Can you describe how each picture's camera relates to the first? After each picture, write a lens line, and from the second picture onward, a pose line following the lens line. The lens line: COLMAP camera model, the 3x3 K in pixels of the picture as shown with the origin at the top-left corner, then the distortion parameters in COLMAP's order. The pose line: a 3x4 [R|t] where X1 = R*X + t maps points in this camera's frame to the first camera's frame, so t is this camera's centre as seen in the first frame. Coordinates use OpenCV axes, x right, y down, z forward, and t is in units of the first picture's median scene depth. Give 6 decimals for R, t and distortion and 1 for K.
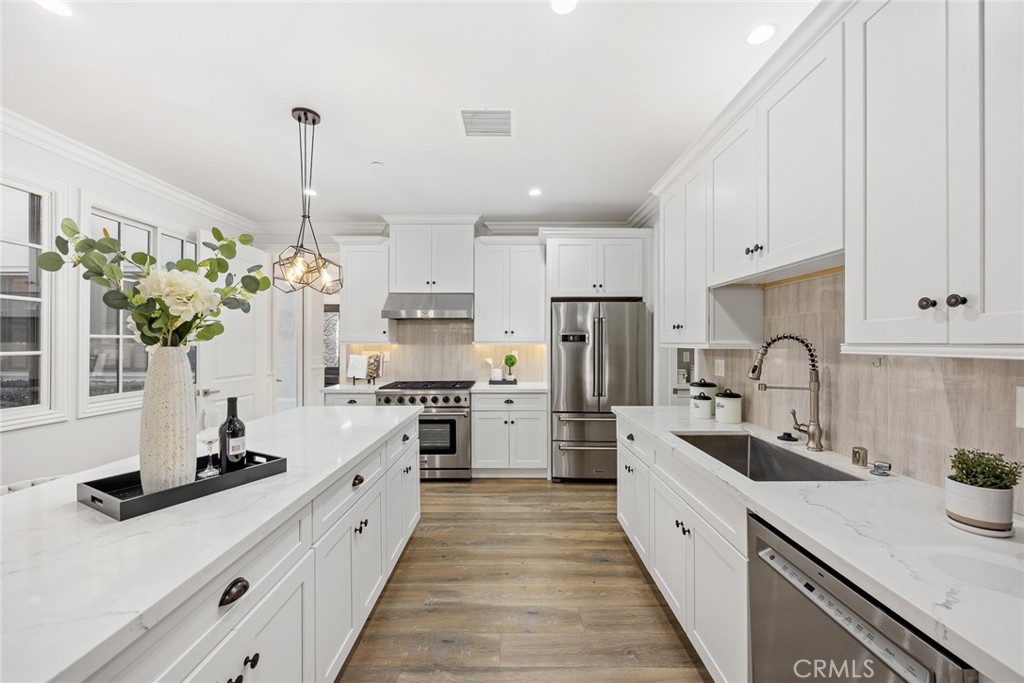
lens RADIAL K [[397.4, 0, 512.0], [0, 397.4, 341.5], [0, 0, 1]] dist [-0.018681, -0.000031]
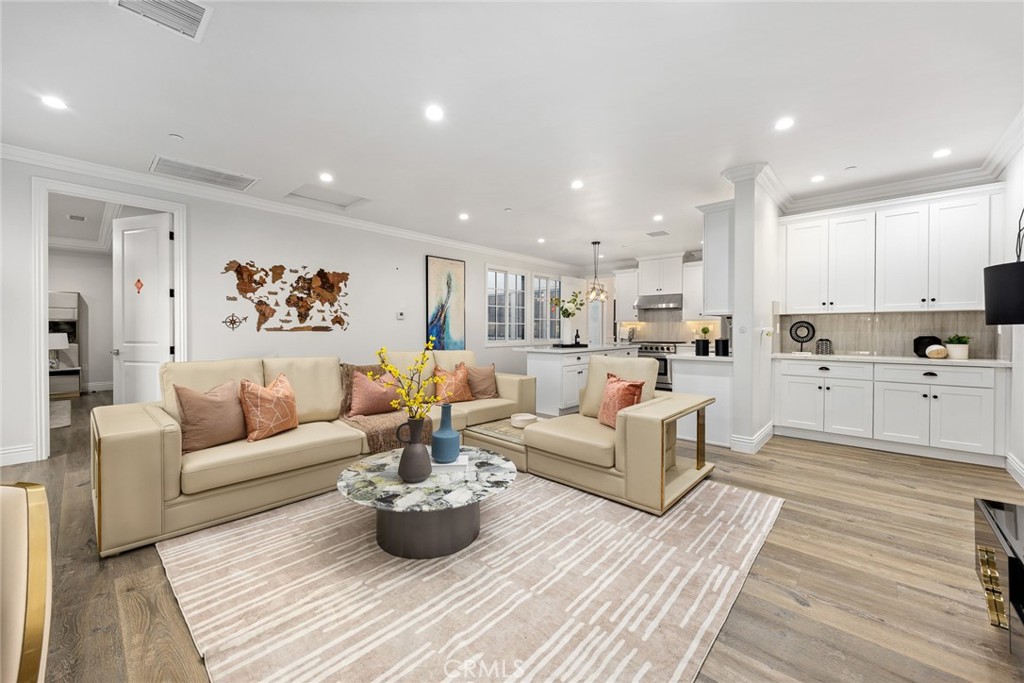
lens RADIAL K [[393.1, 0, 512.5], [0, 393.1, 336.8], [0, 0, 1]] dist [0.001707, 0.000118]
pose [[0.737471, 0.013433, -0.675245, 0.783891], [-0.000438, 0.999812, 0.019411, 0.060059], [0.675379, -0.014019, 0.737338, -1.240423]]
